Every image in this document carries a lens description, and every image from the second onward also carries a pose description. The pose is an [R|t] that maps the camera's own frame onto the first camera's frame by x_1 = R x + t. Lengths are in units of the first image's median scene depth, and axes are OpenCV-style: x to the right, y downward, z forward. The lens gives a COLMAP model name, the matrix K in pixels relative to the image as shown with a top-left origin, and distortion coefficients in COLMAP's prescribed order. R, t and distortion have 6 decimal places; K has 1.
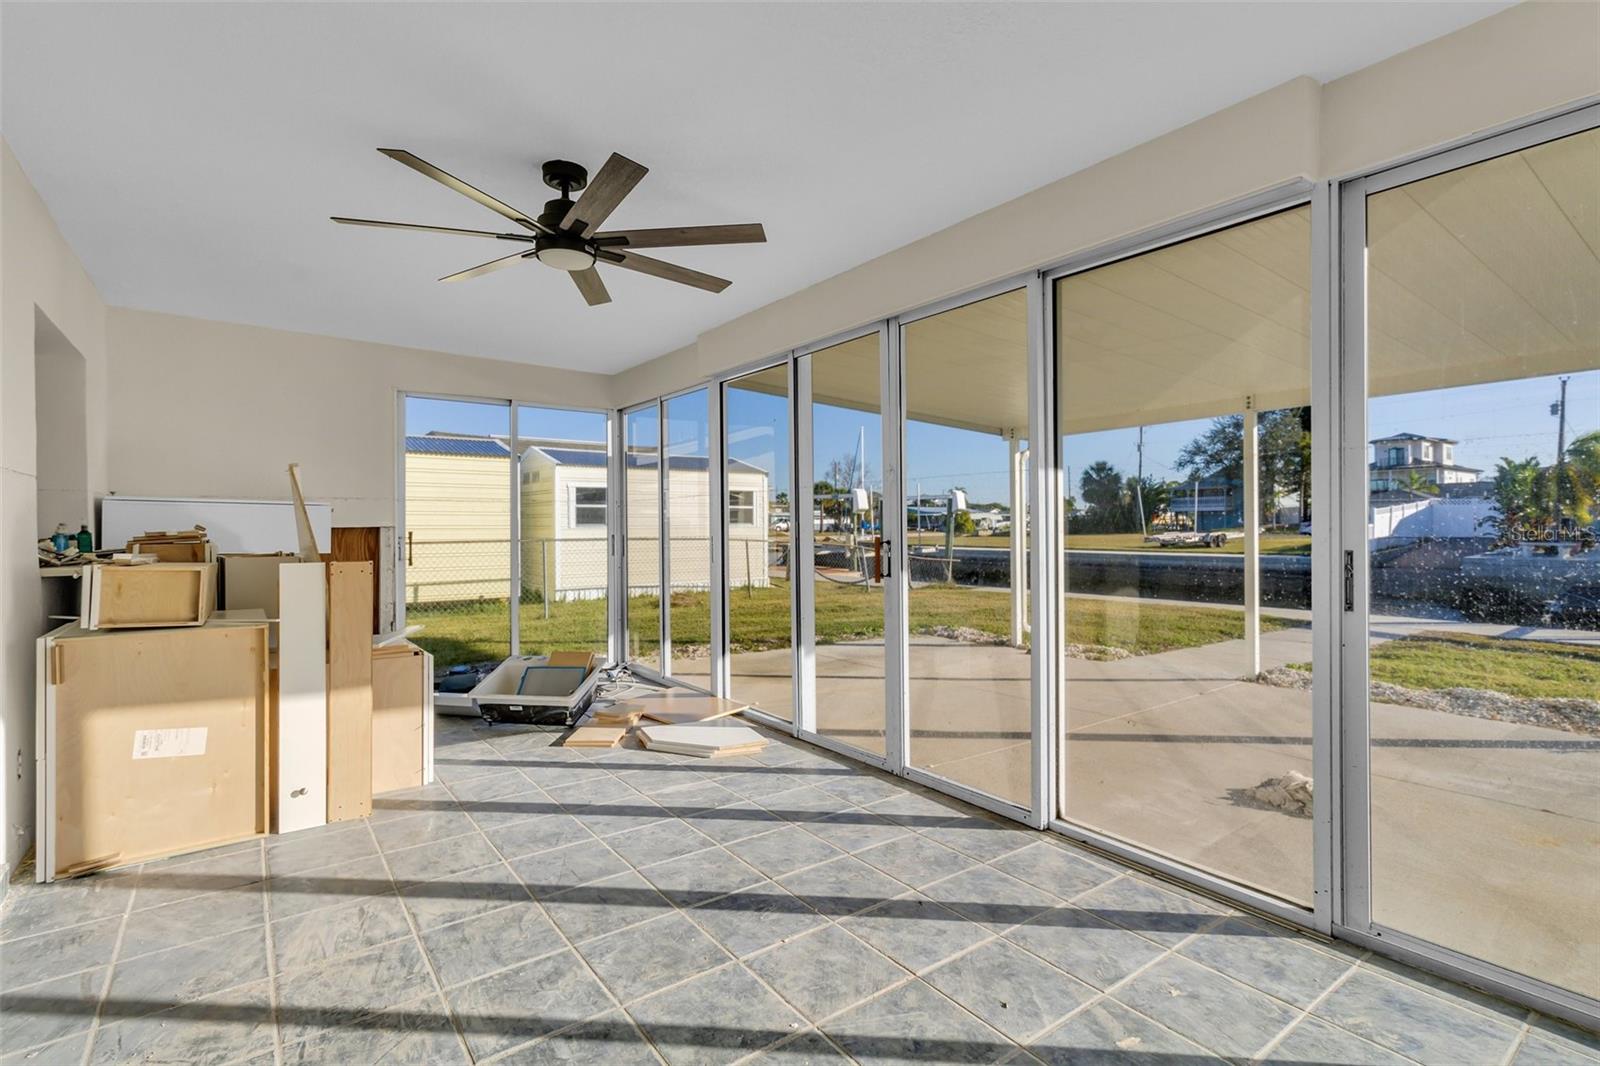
lens RADIAL K [[746.1, 0, 793.5], [0, 746.1, 540.3], [0, 0, 1]] dist [0.007667, 0.000824]
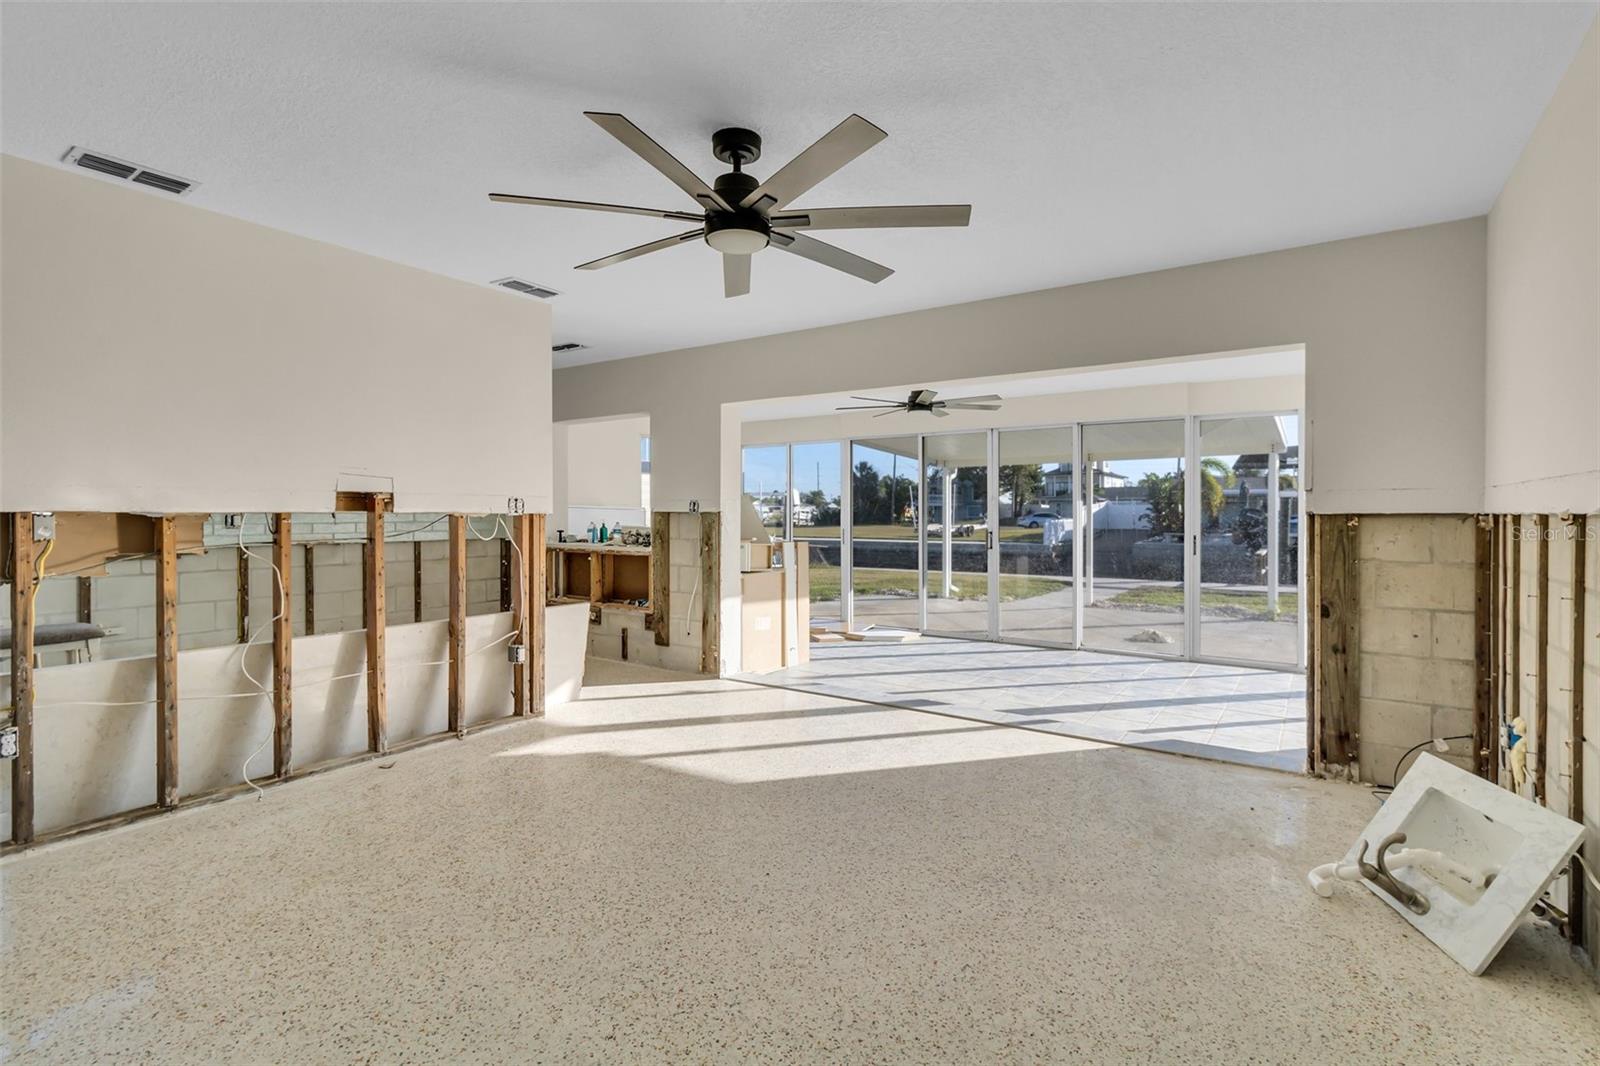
lens RADIAL K [[746.1, 0, 800.1], [0, 746.1, 517.1], [0, 0, 1]] dist [0.007667, 0.000824]
pose [[0.944402, 0.007035, 0.328718, -1.658803], [-0.001125, 0.999834, -0.018164, -0.004166], [-0.328791, 0.016784, 0.944254, -1.272210]]
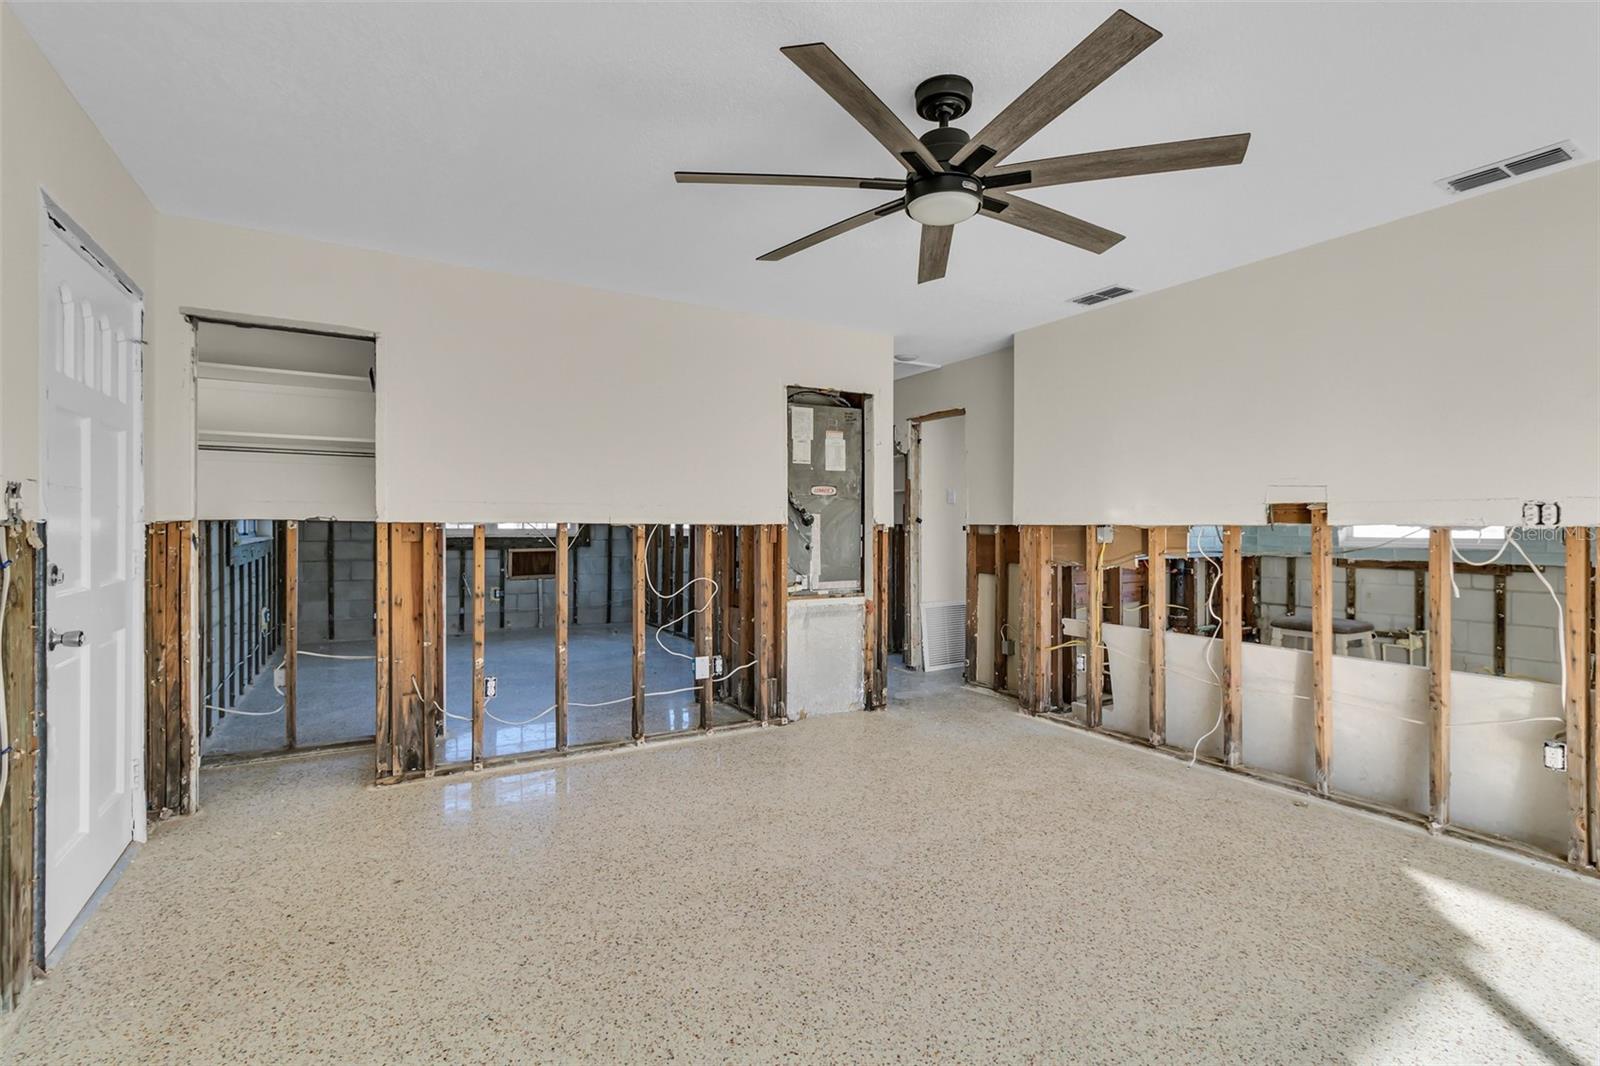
lens RADIAL K [[746.1, 0, 817.0], [0, 746.1, 519.7], [0, 0, 1]] dist [0.007667, 0.000824]
pose [[-0.090040, -0.000317, -0.995938, -0.506390], [-0.024163, 0.999706, 0.001866, -0.030160], [0.995645, 0.024233, -0.090021, -0.342727]]
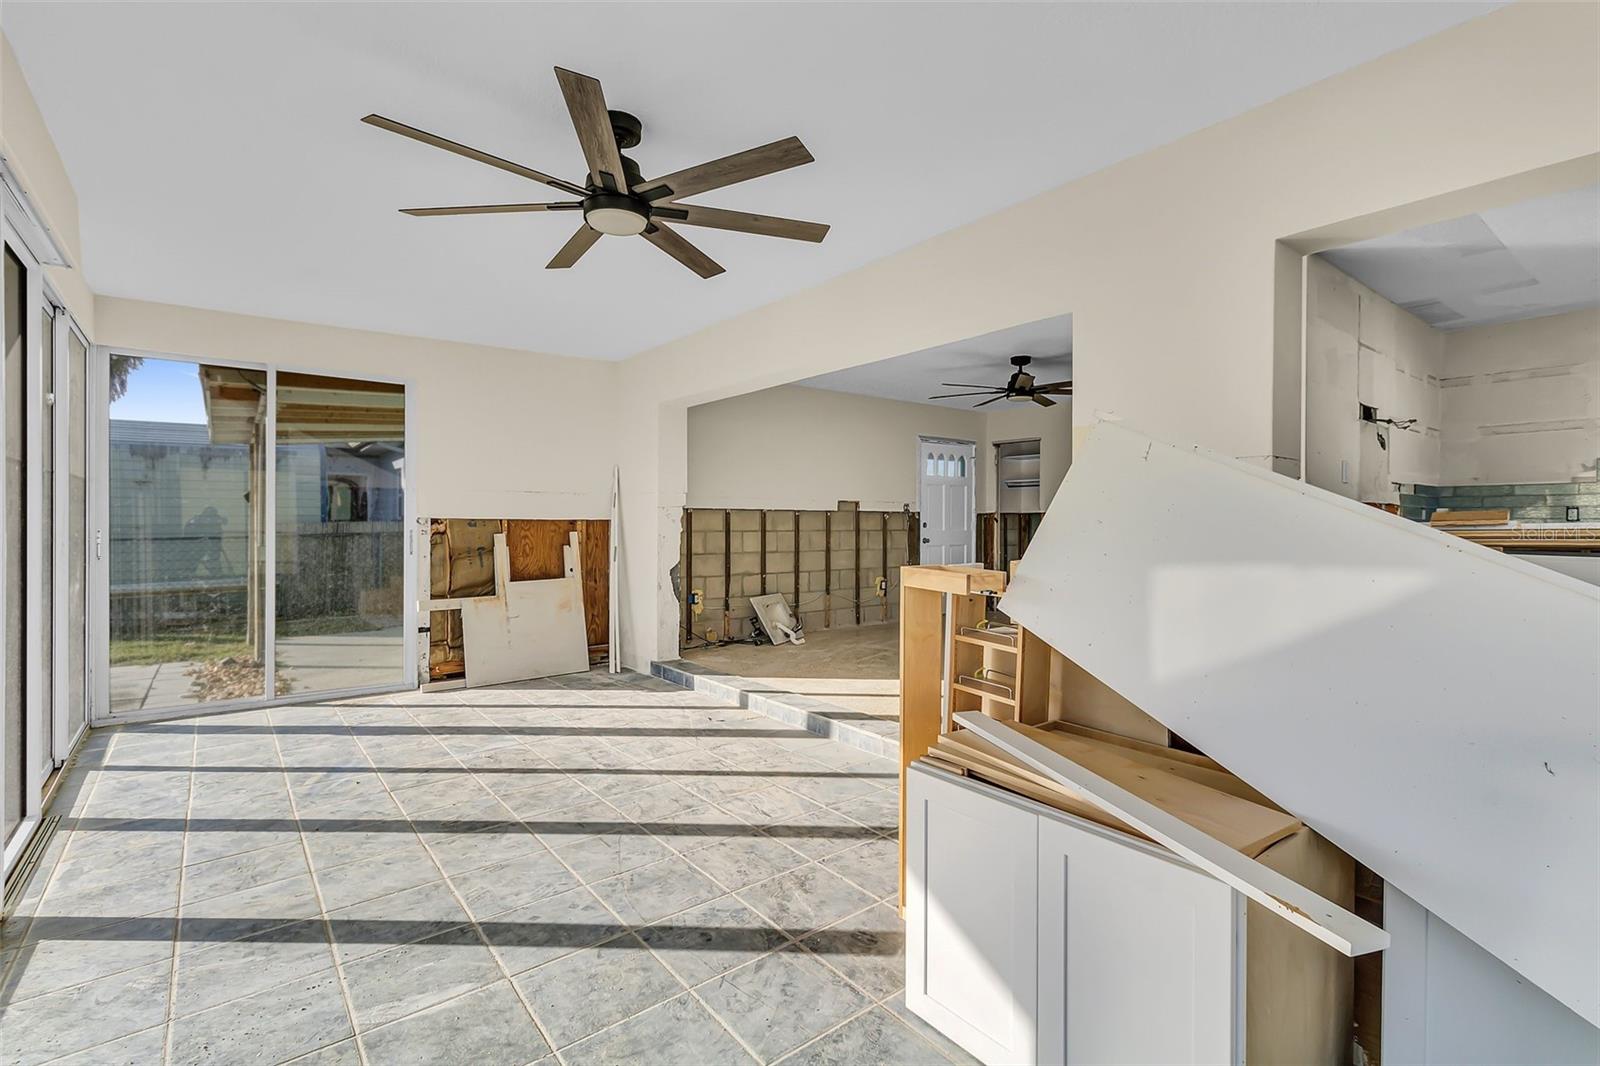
lens RADIAL K [[746.1, 0, 802.8], [0, 746.1, 522.9], [0, 0, 1]] dist [0.007667, 0.000824]
pose [[-0.999340, 0.003097, -0.036200, -0.577926], [0.002265, 0.999732, 0.023020, -0.040103], [0.036261, 0.022922, -0.999079, 2.232354]]
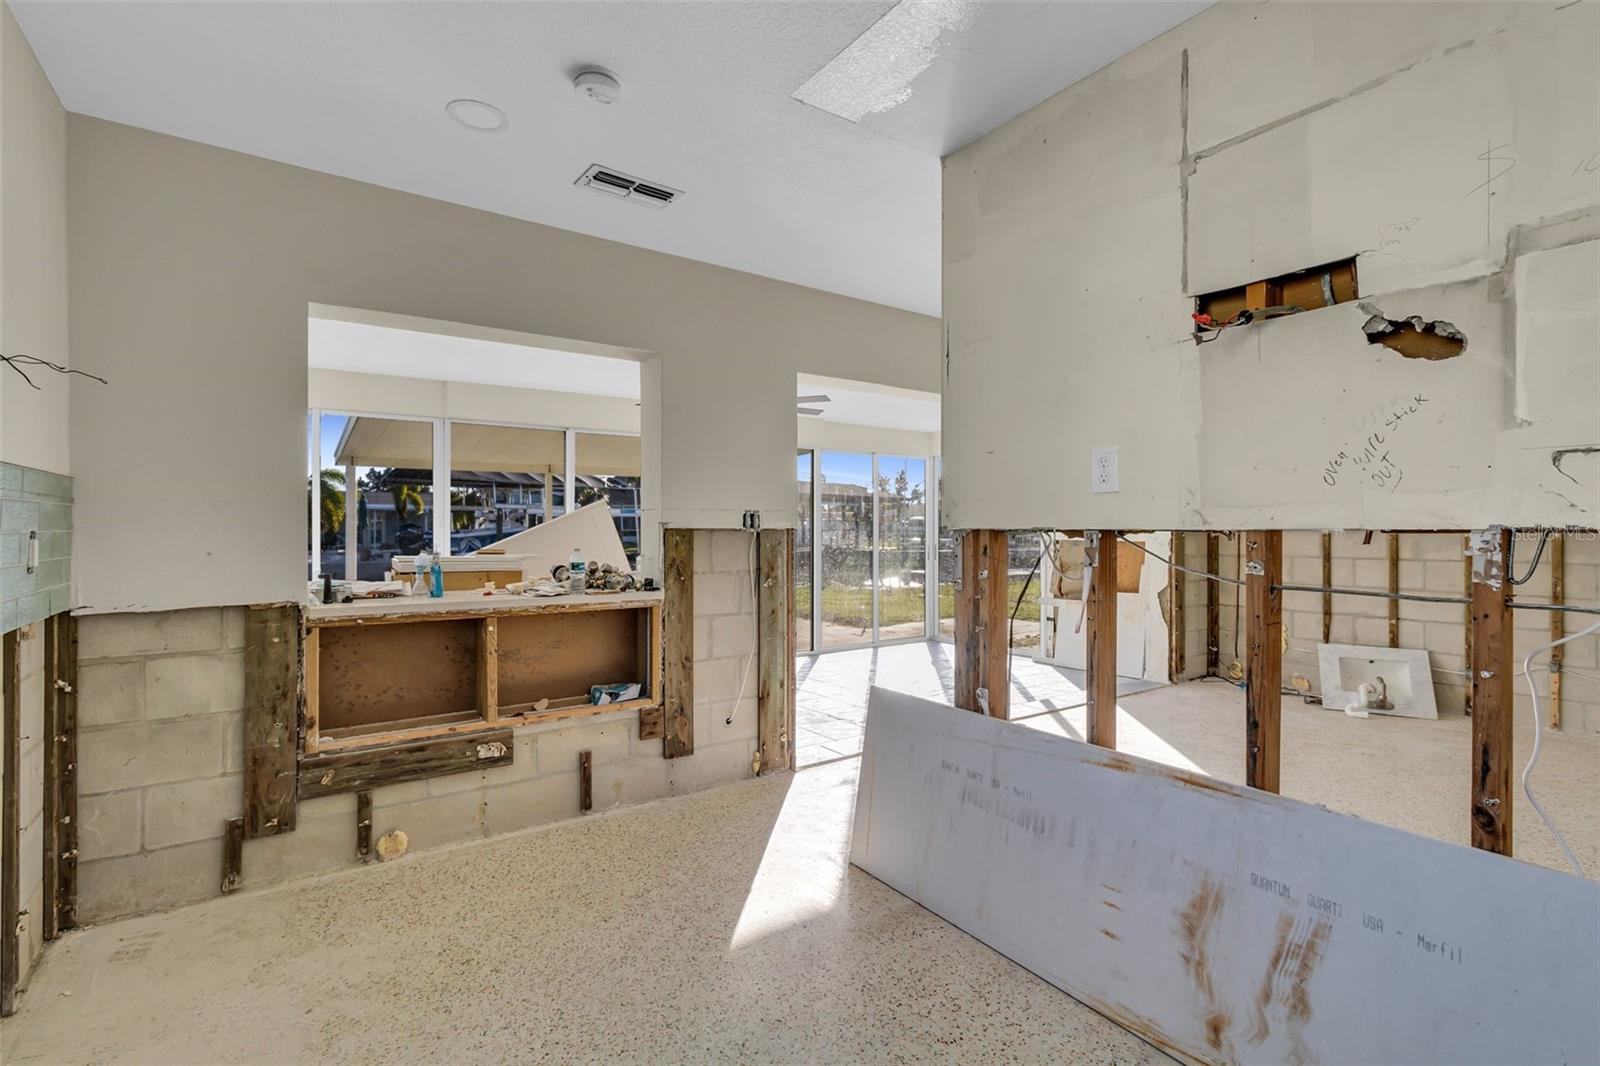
lens RADIAL K [[746.1, 0, 806.5], [0, 746.1, 525.3], [0, 0, 1]] dist [0.007667, 0.000824]
pose [[0.017127, 0.011928, 0.999782, -2.714029], [0.022835, 0.999663, -0.012318, -0.049574], [-0.999593, 0.023041, 0.016849, 0.899951]]
